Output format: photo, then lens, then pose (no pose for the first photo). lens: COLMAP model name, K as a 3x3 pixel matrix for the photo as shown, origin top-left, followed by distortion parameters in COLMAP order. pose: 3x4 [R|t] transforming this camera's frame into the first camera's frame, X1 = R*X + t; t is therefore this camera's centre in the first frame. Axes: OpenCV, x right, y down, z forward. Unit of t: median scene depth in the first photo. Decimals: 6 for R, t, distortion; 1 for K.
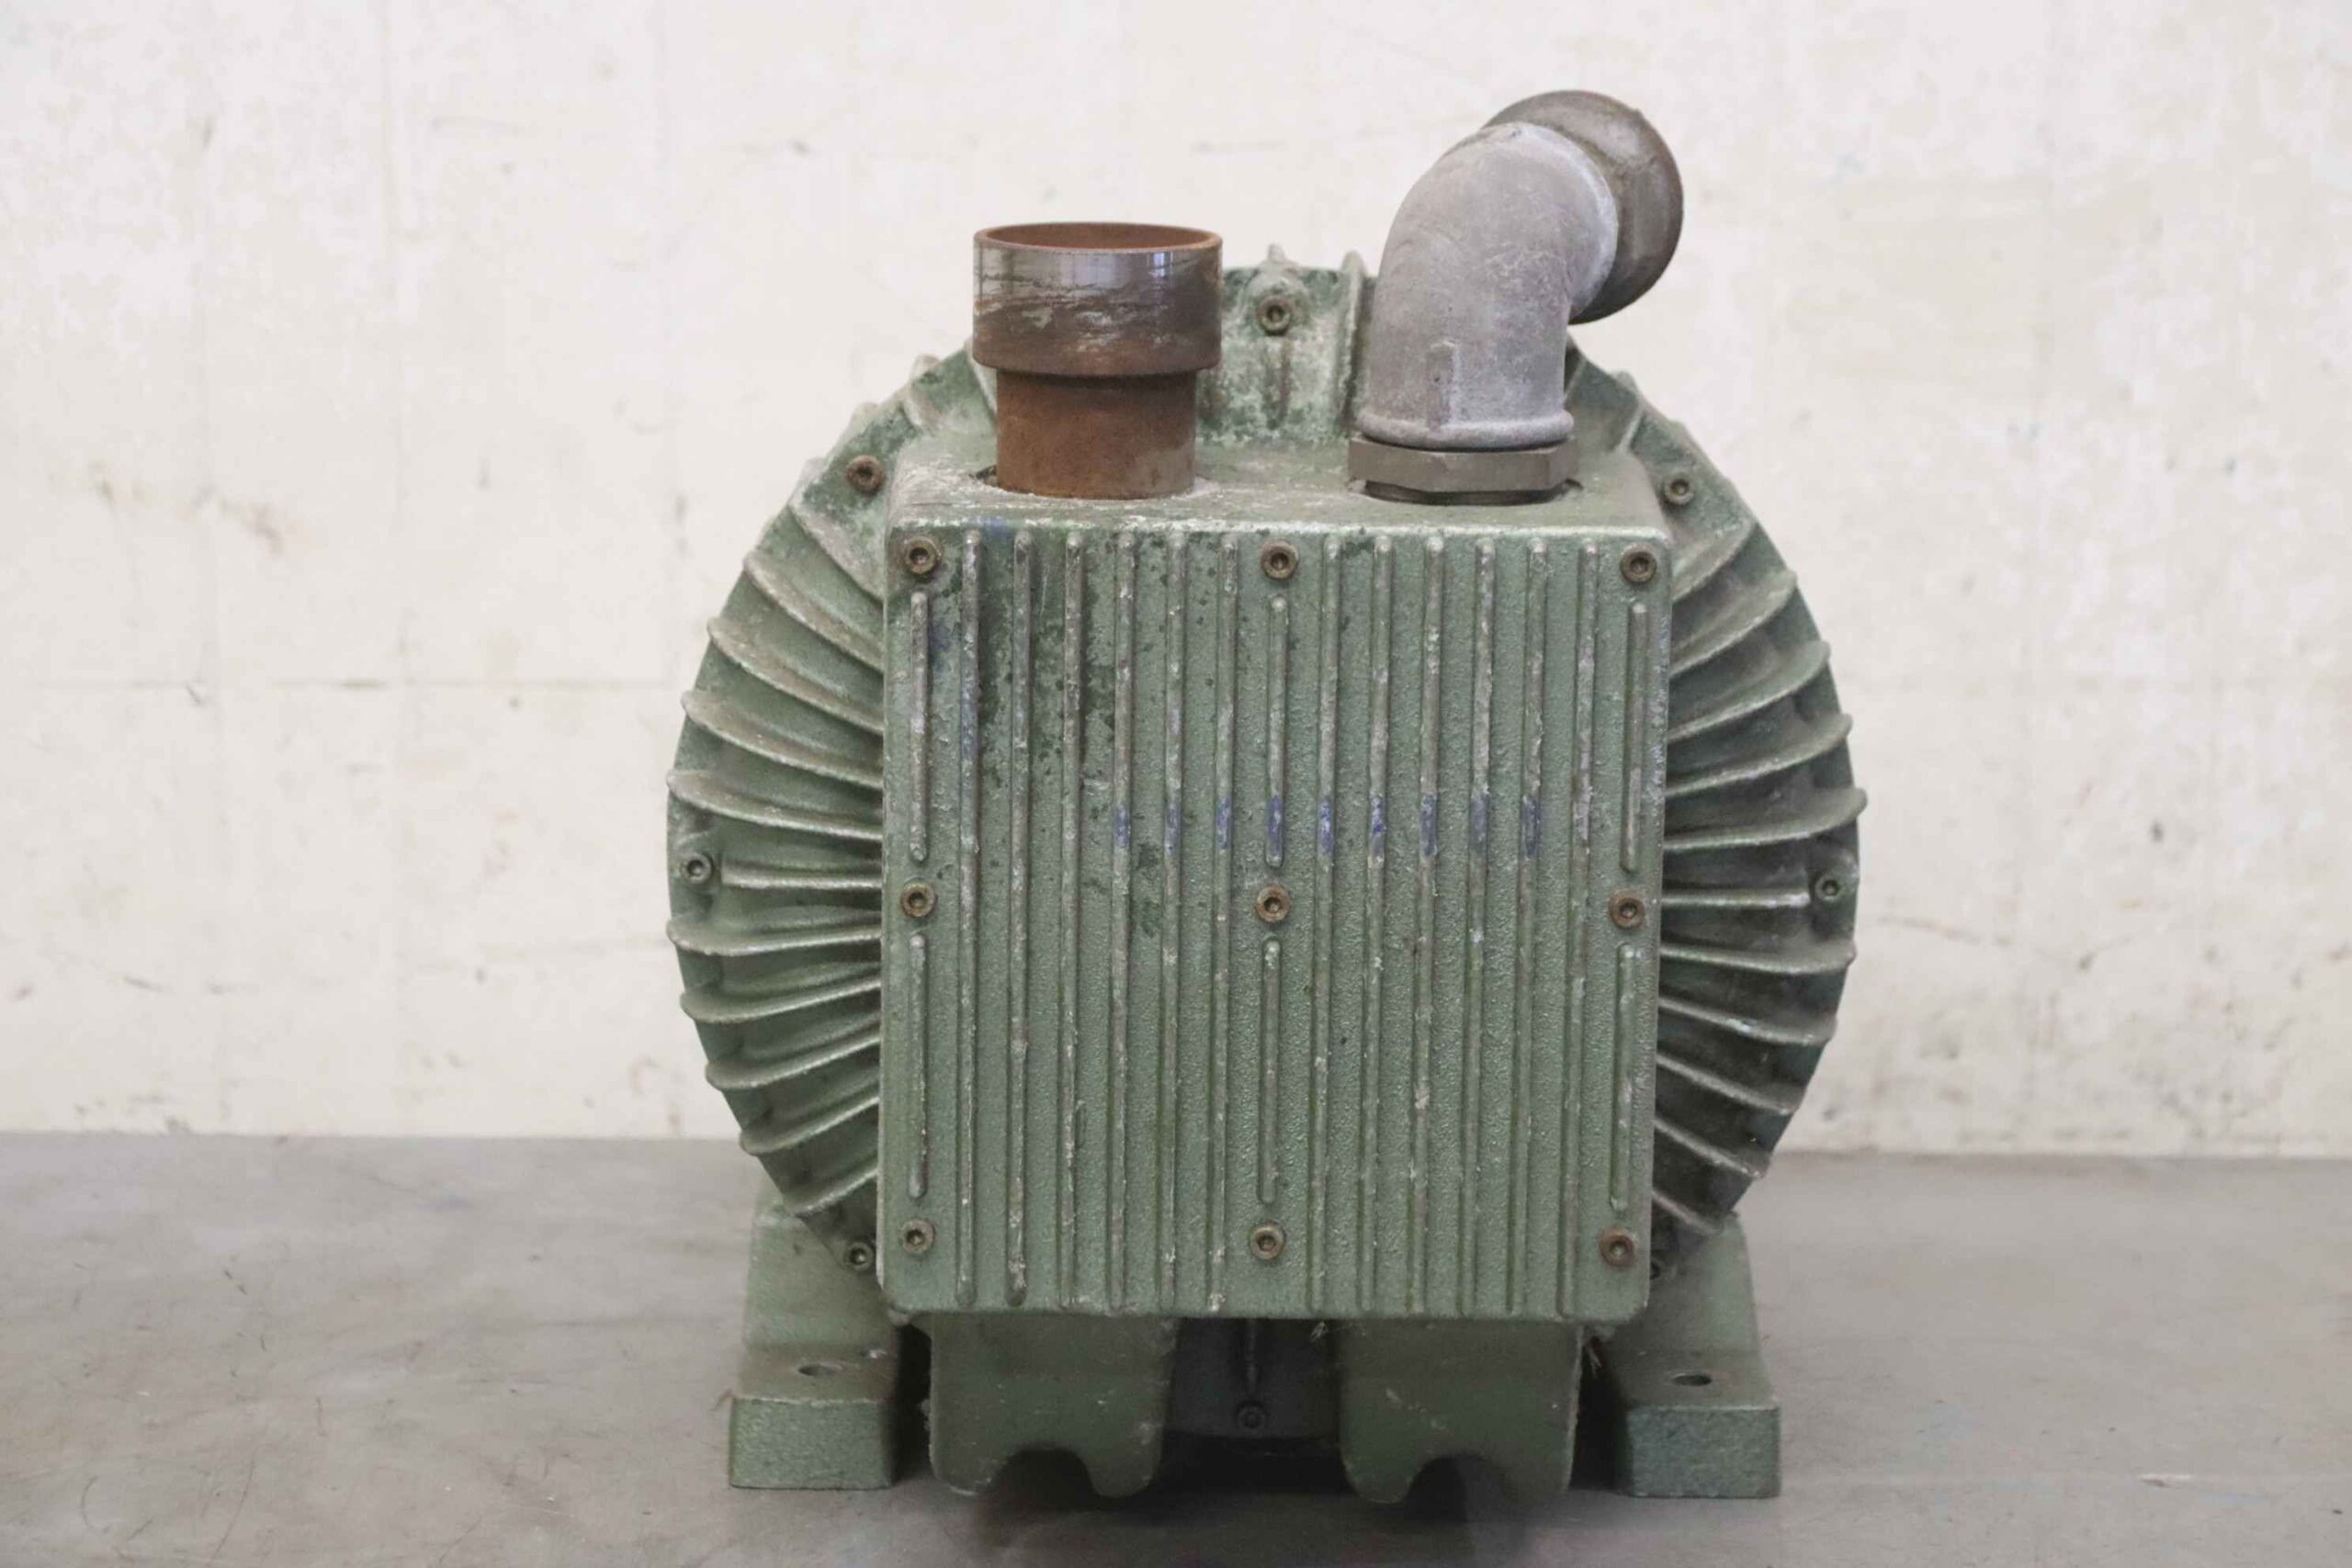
lens RADIAL K [[5997.1, 0, 1176.1], [0, 5997.1, 800.2], [0, 0, 1]] dist [0.554668, 0.000000]
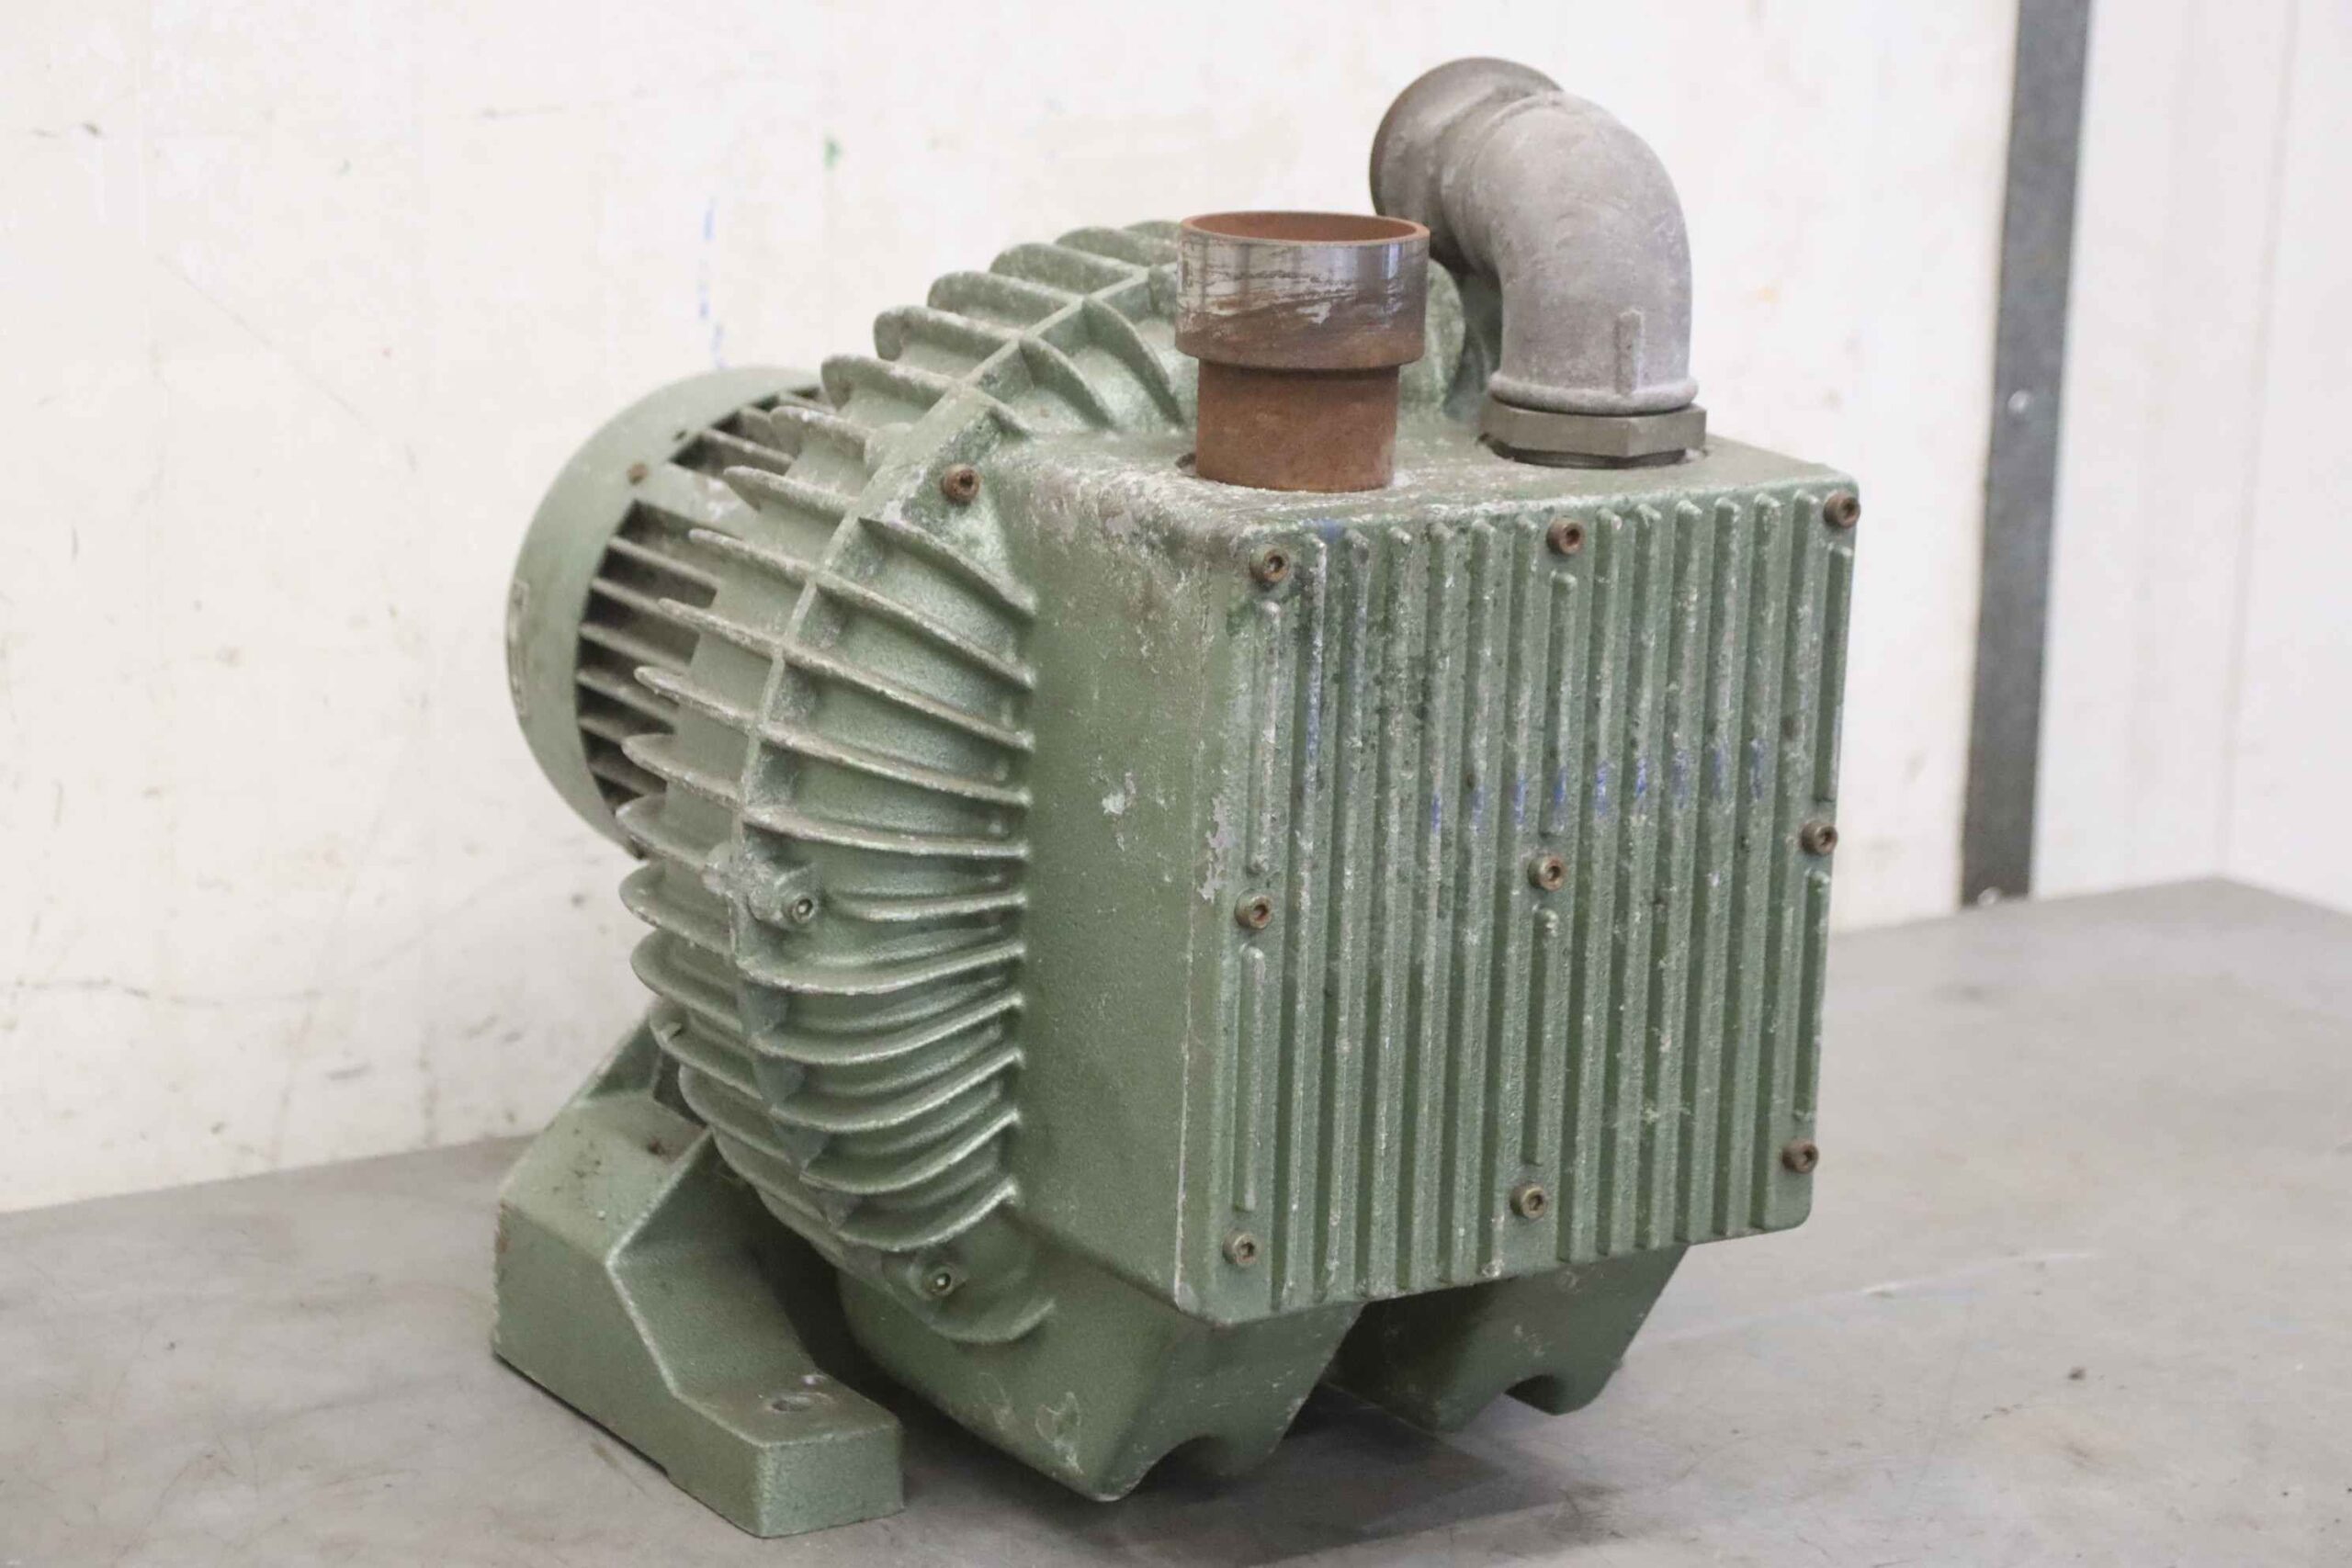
lens RADIAL K [[5434.2, 0, 1177.2], [0, 5434.2, 786.8], [0, 0, 1]] dist [0.477919, 0.000000]
pose [[0.841314, -0.110406, 0.529152, -0.605907], [0.092371, 0.993884, 0.060509, -0.068118], [-0.532596, -0.002029, 0.846367, 0.289700]]
